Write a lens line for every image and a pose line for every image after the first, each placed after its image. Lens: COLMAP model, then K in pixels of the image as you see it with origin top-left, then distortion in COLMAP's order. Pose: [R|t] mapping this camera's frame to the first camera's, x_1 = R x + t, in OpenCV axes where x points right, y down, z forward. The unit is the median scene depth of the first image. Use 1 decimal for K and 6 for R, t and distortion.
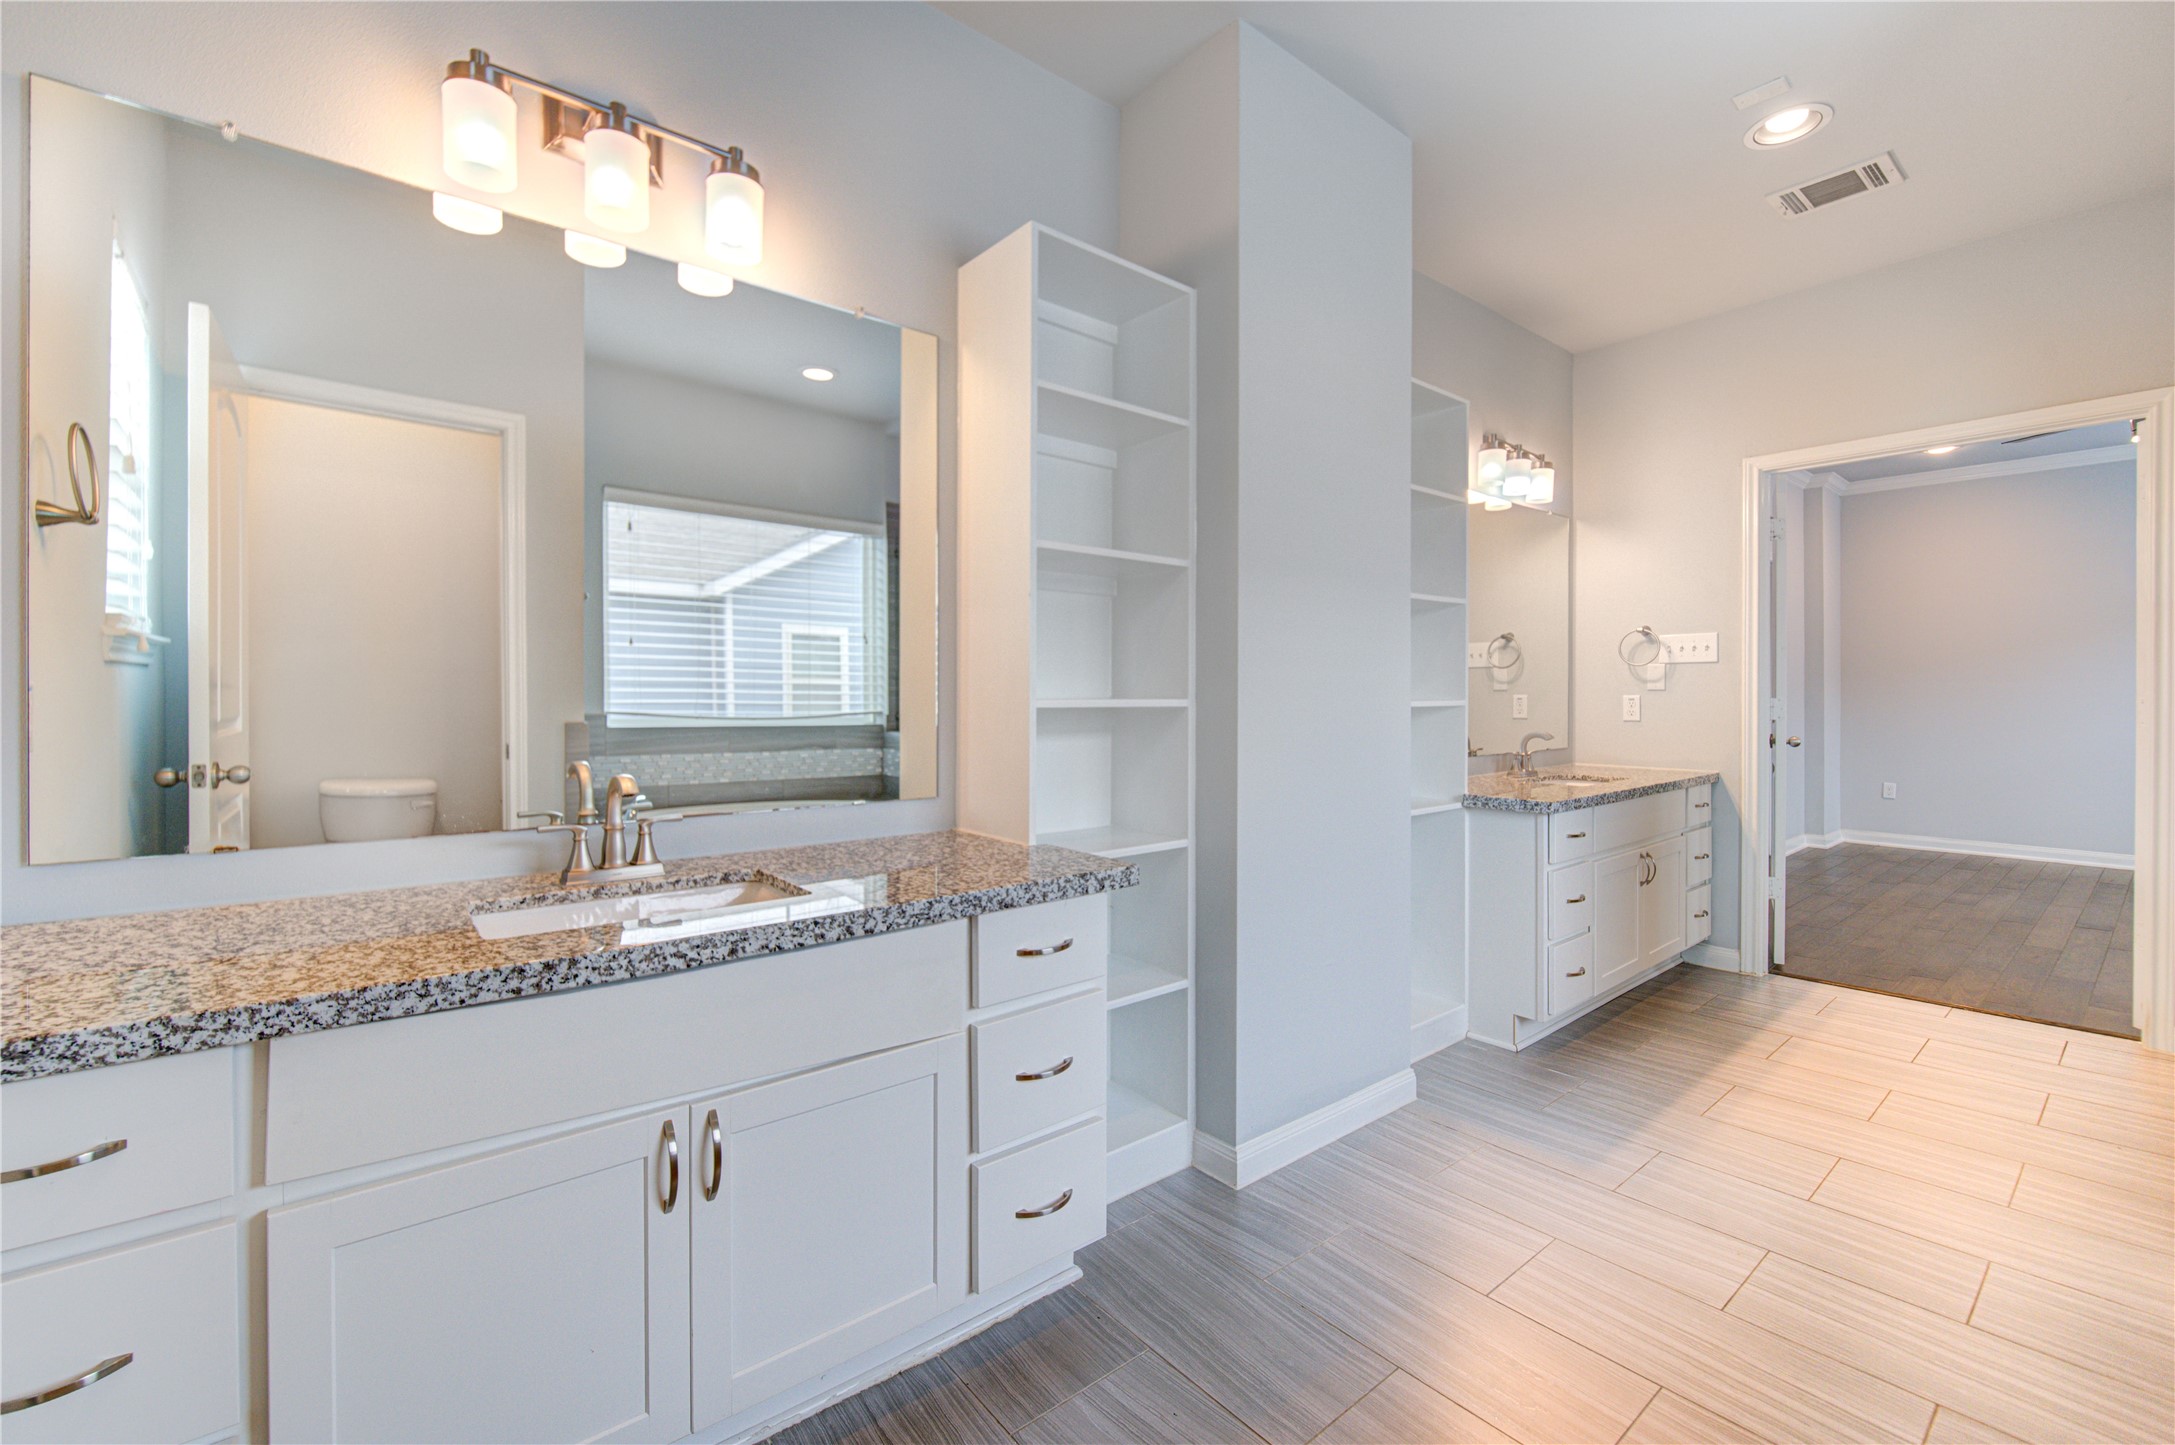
lens RADIAL K [[916.0, 0, 1085.4], [0, 916.0, 711.1], [0, 0, 1]] dist [-0.001651, -0.000059]
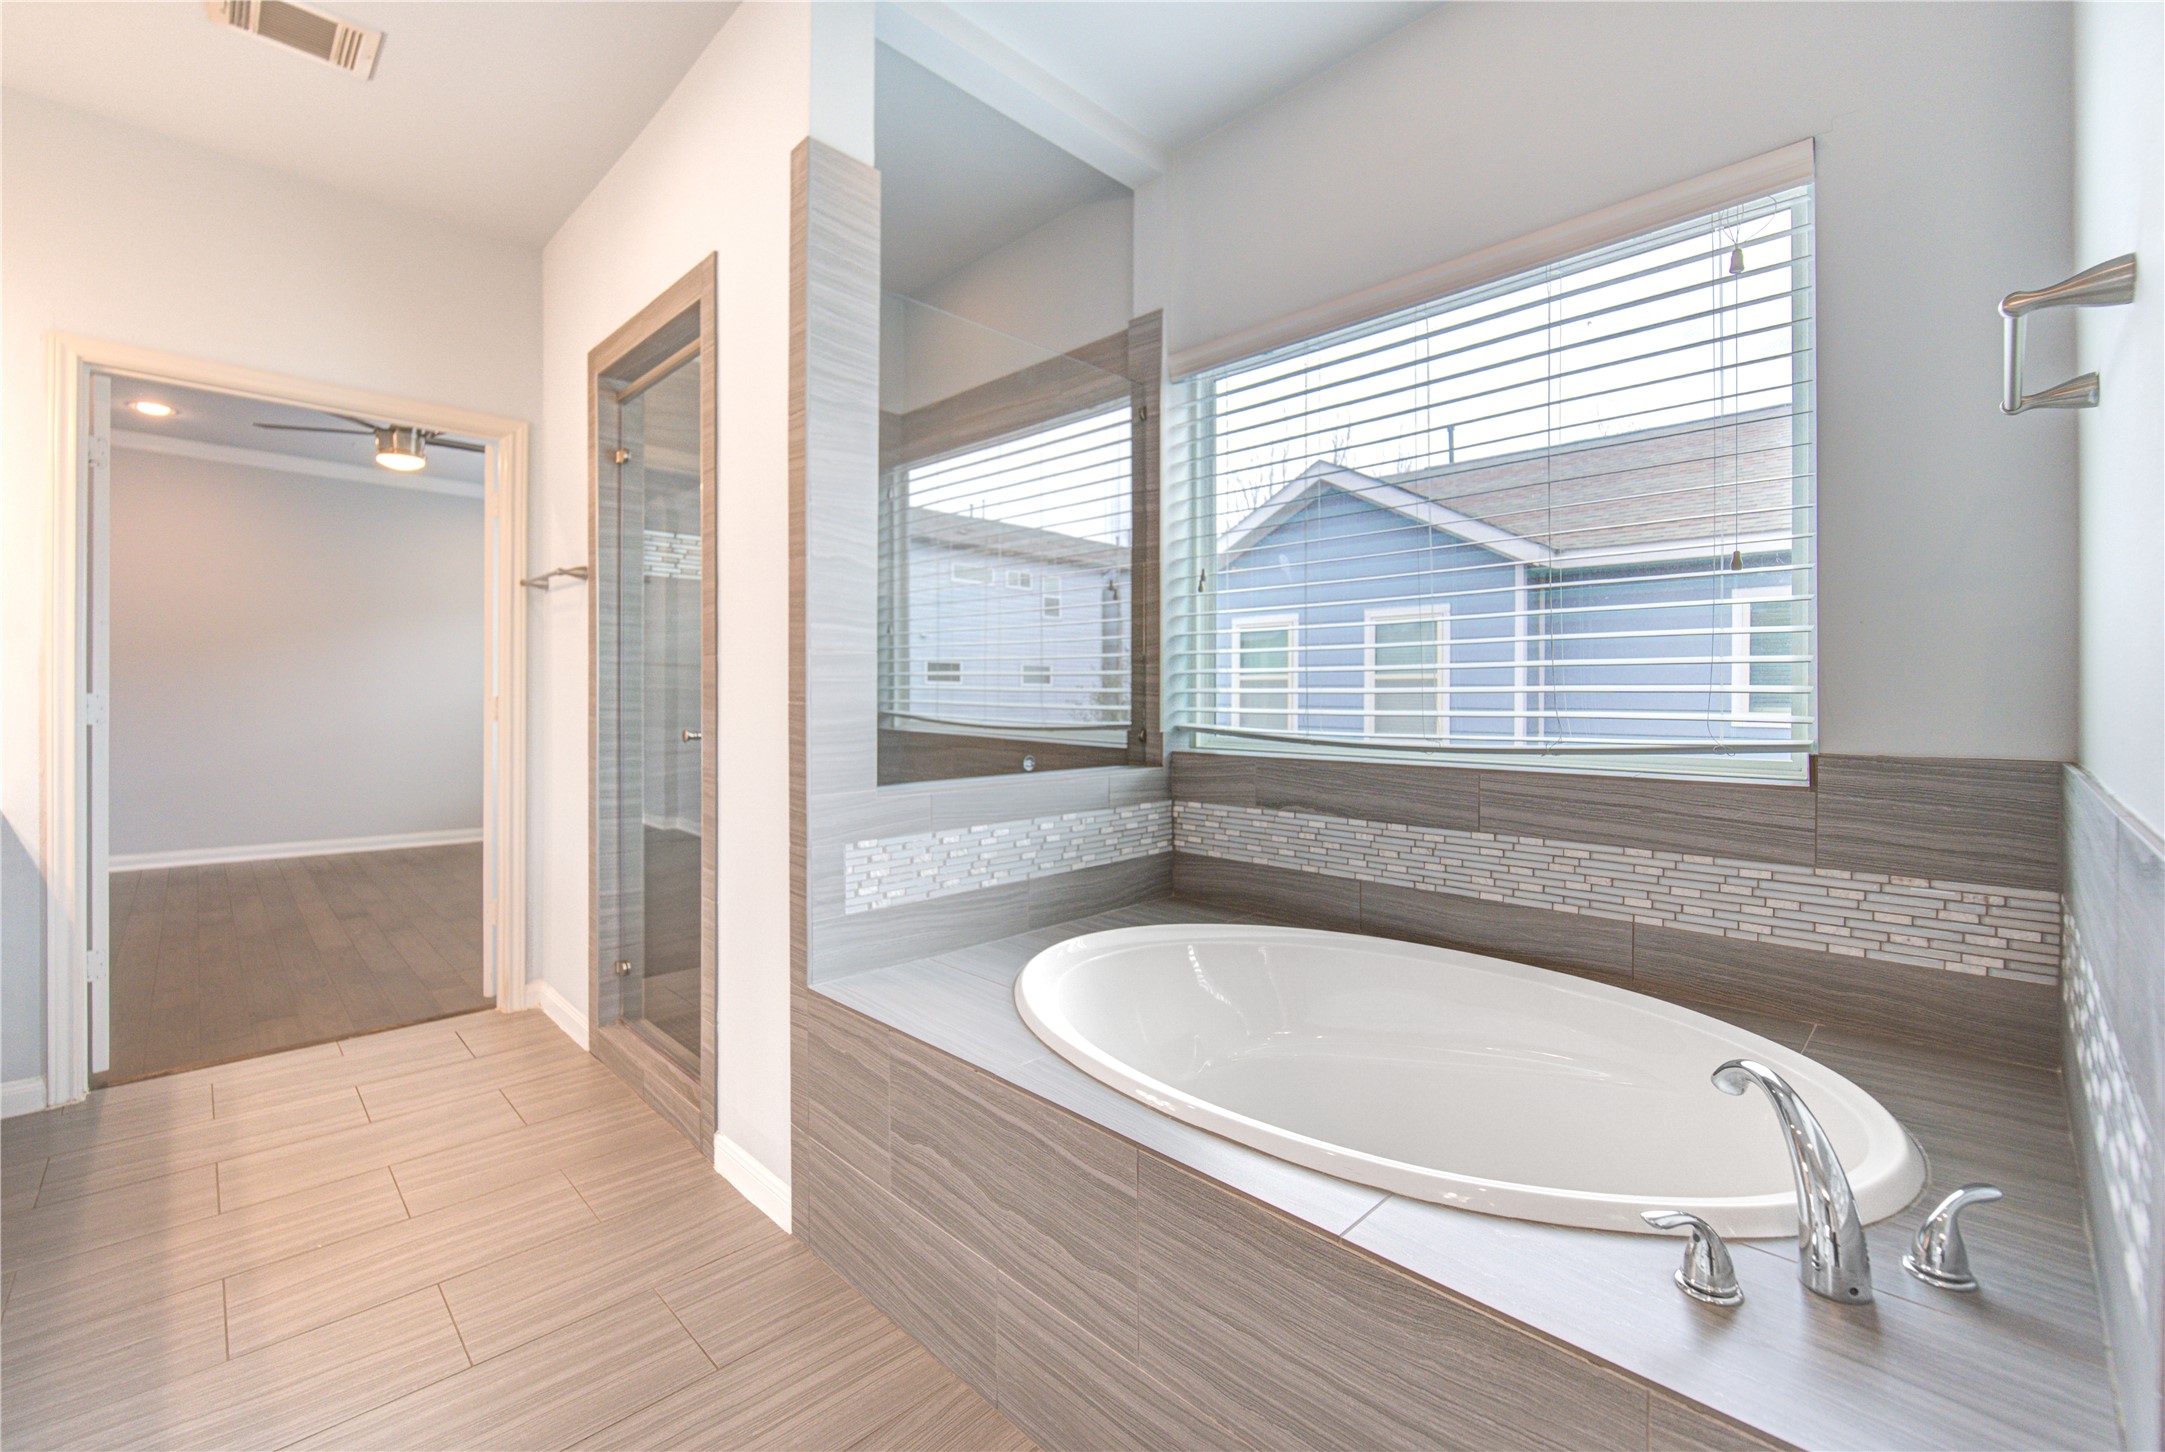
lens RADIAL K [[903.5, 0, 1079.2], [0, 903.5, 710.9], [0, 0, 1]] dist [-0.001487, -0.000161]
pose [[-0.081793, -0.005870, 0.996632, 0.012071], [0.003775, 0.999974, 0.006199, -0.003000], [-0.996642, 0.004269, -0.081768, 0.414083]]
